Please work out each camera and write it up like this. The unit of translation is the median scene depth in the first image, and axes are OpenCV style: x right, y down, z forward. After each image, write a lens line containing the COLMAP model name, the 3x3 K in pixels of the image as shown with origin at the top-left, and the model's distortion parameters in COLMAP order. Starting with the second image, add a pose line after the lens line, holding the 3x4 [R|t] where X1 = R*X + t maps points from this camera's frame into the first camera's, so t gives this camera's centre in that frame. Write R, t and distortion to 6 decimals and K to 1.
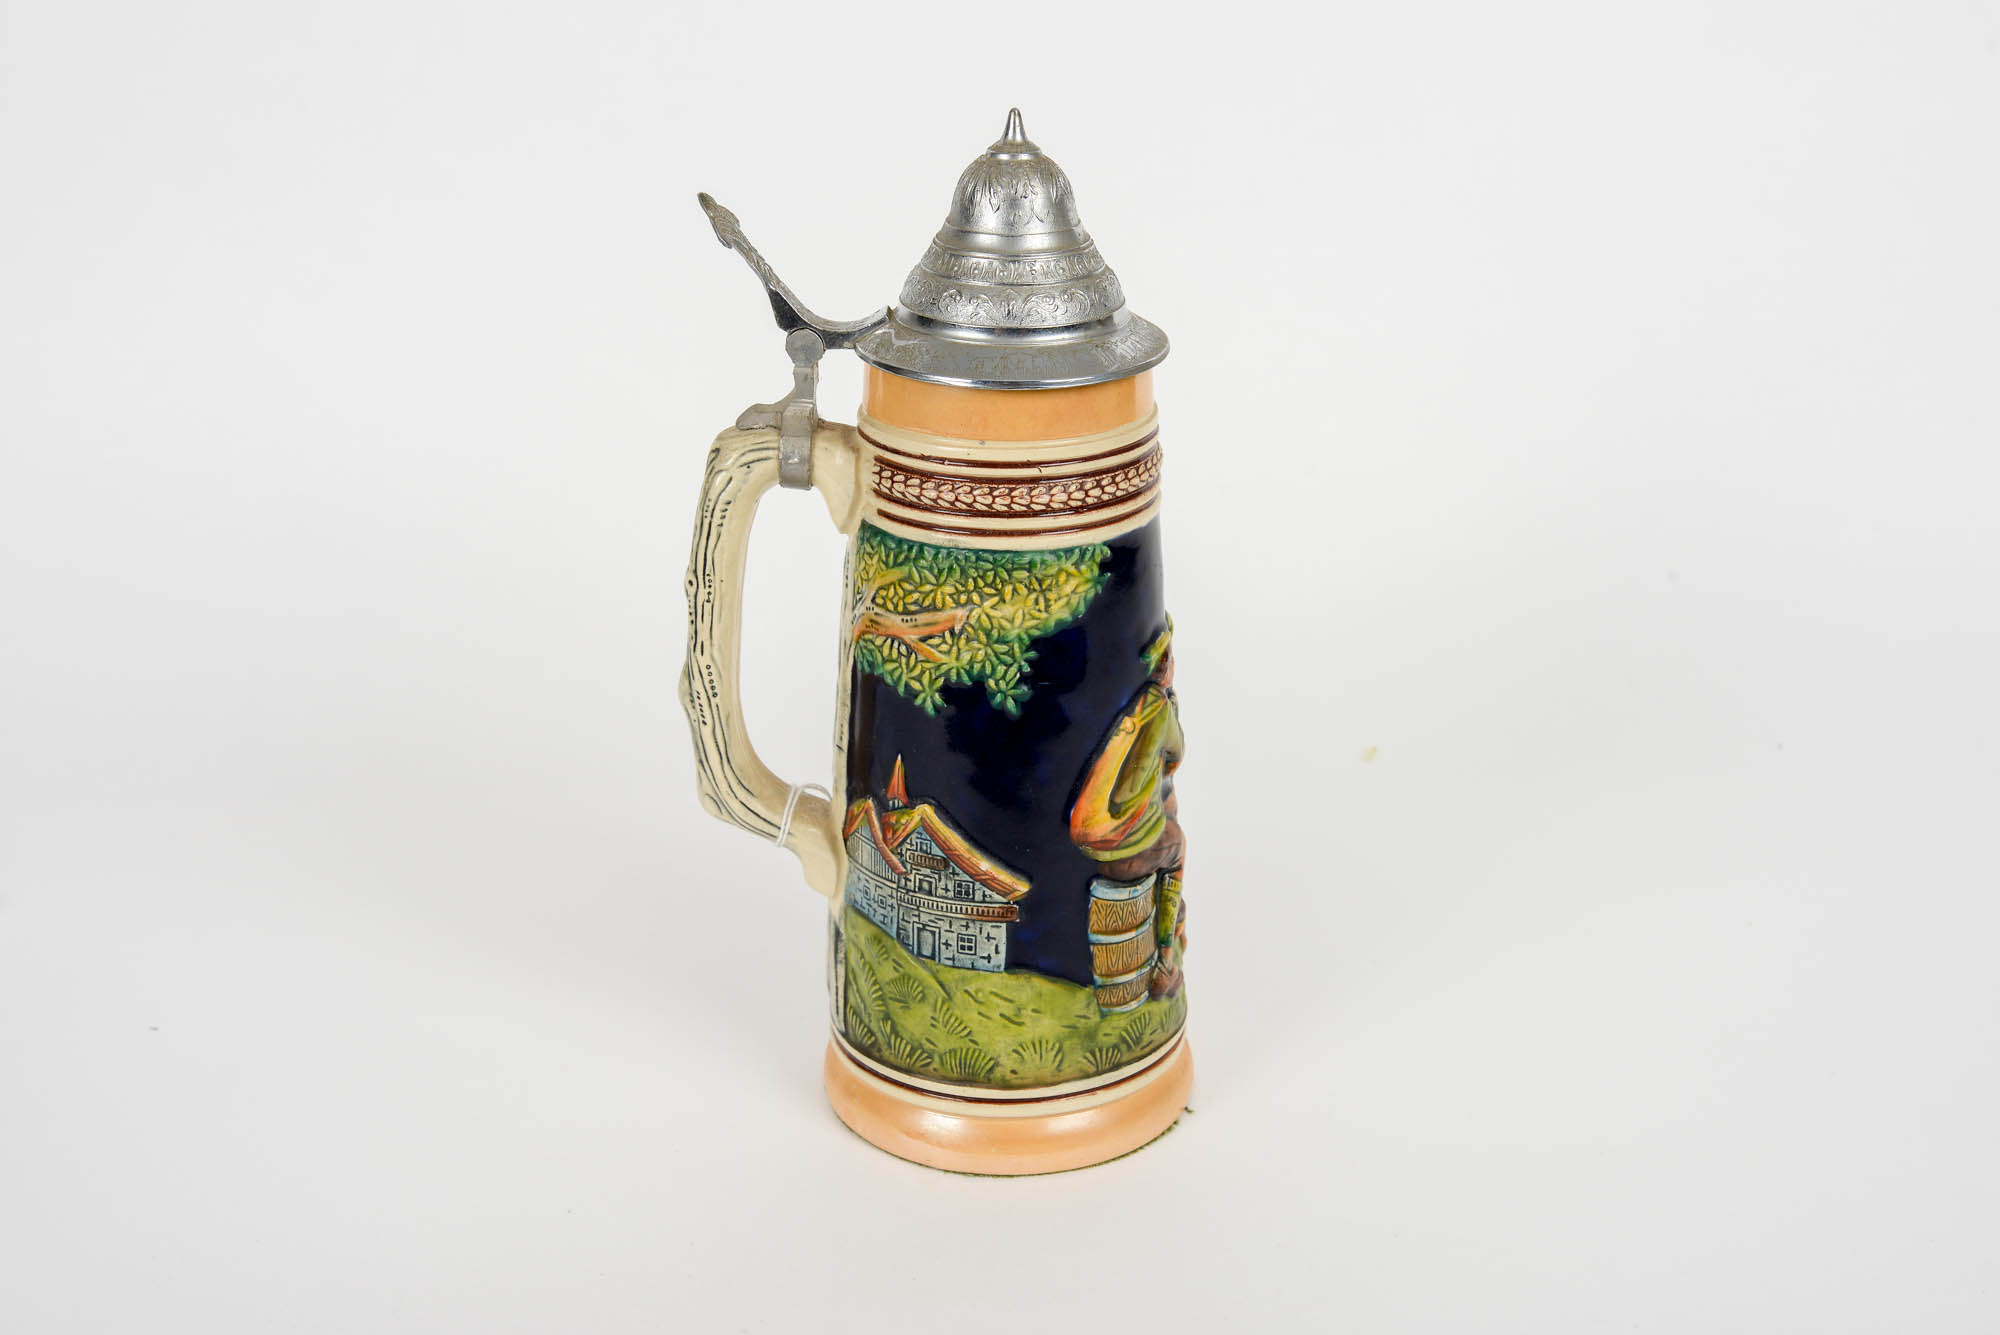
lens RADIAL K [[2981.9, 0, 1000.0], [0, 2981.9, 667.5], [0, 0, 1]] dist [0.007284, -0.001771]
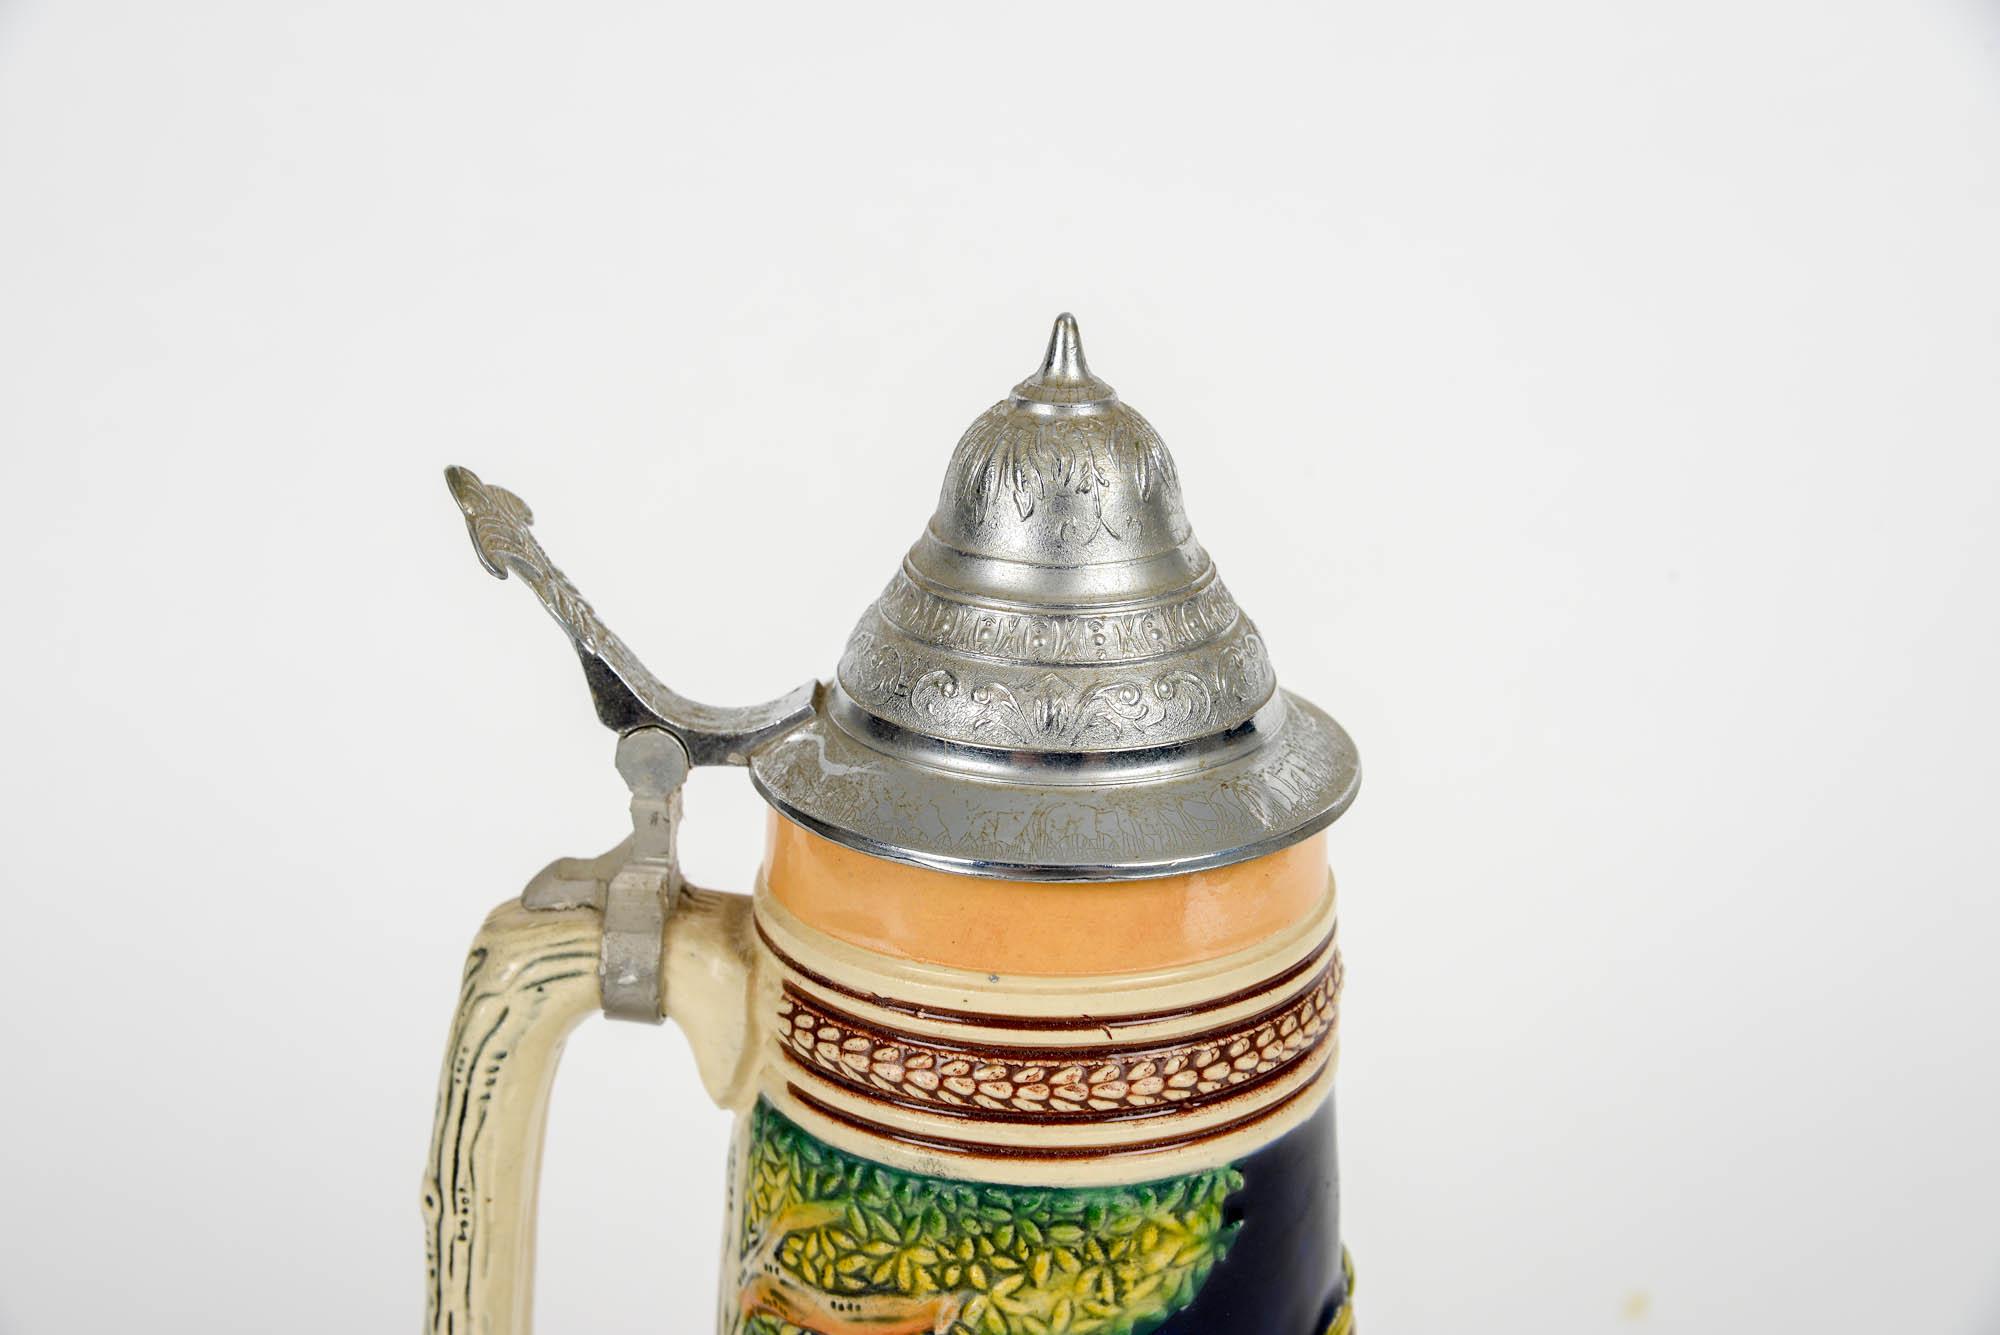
lens RADIAL K [[4054.3, 0, 1000.0], [0, 4054.3, 667.5], [0, 0, 1]] dist [-0.012219, 0.067465]
pose [[0.999898, 0.012010, -0.007735, -0.000227], [-0.012513, 0.997570, -0.068541, -0.078647], [0.006893, 0.068630, 0.997618, 0.310132]]
